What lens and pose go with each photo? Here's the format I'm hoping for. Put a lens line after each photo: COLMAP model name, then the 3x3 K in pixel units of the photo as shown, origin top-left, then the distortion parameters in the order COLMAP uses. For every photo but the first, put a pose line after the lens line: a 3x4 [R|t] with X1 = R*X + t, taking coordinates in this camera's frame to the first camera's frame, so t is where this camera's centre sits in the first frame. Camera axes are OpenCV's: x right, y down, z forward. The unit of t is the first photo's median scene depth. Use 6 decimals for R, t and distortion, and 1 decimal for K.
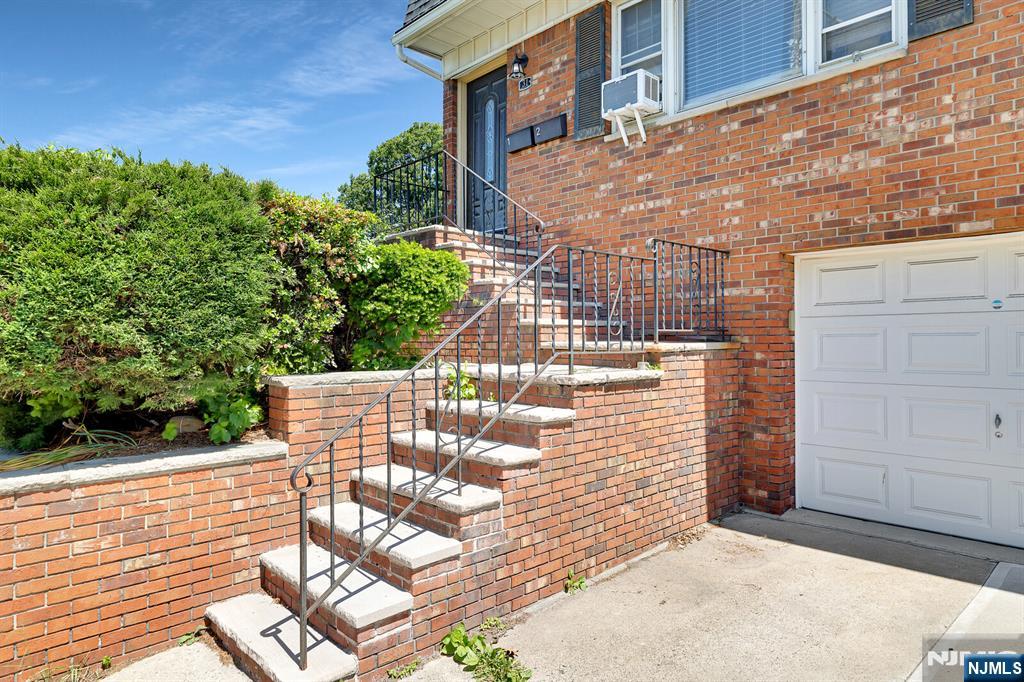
lens RADIAL K [[642.9, 0, 512.0], [0, 642.9, 341.0], [0, 0, 1]] dist [0.000547, 0.000104]
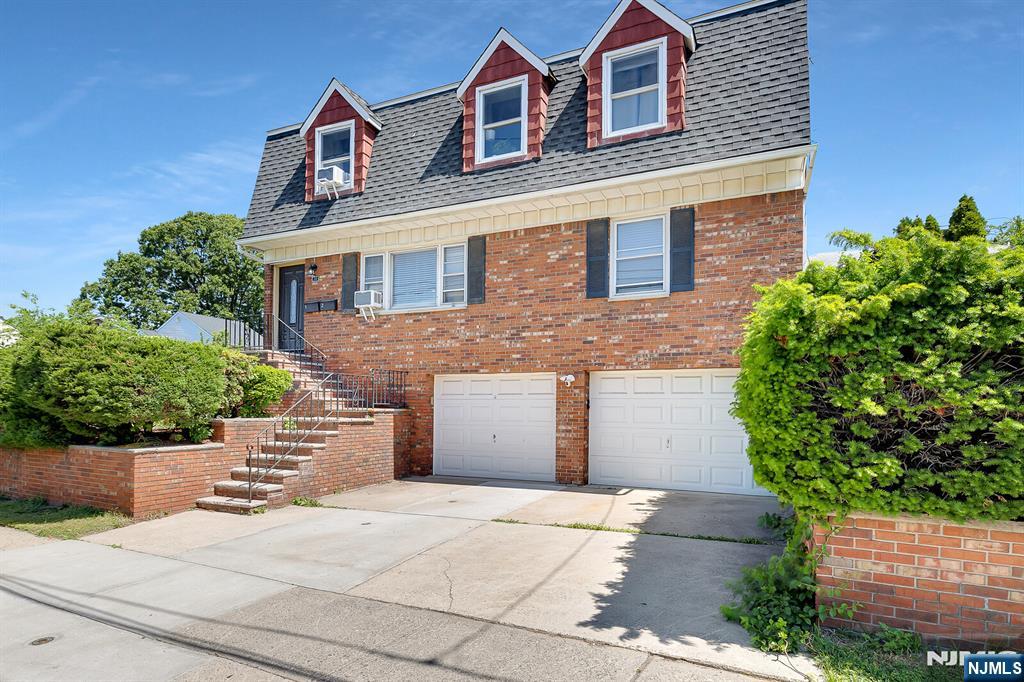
lens RADIAL K [[423.9, 0, 513.9], [0, 423.9, 405.3], [0, 0, 1]] dist [0.001886, 0.000083]
pose [[0.884717, 0.016482, 0.465837, -0.067253], [-0.011596, 0.999844, -0.013352, 0.006176], [-0.465984, 0.006411, 0.884770, -0.739822]]
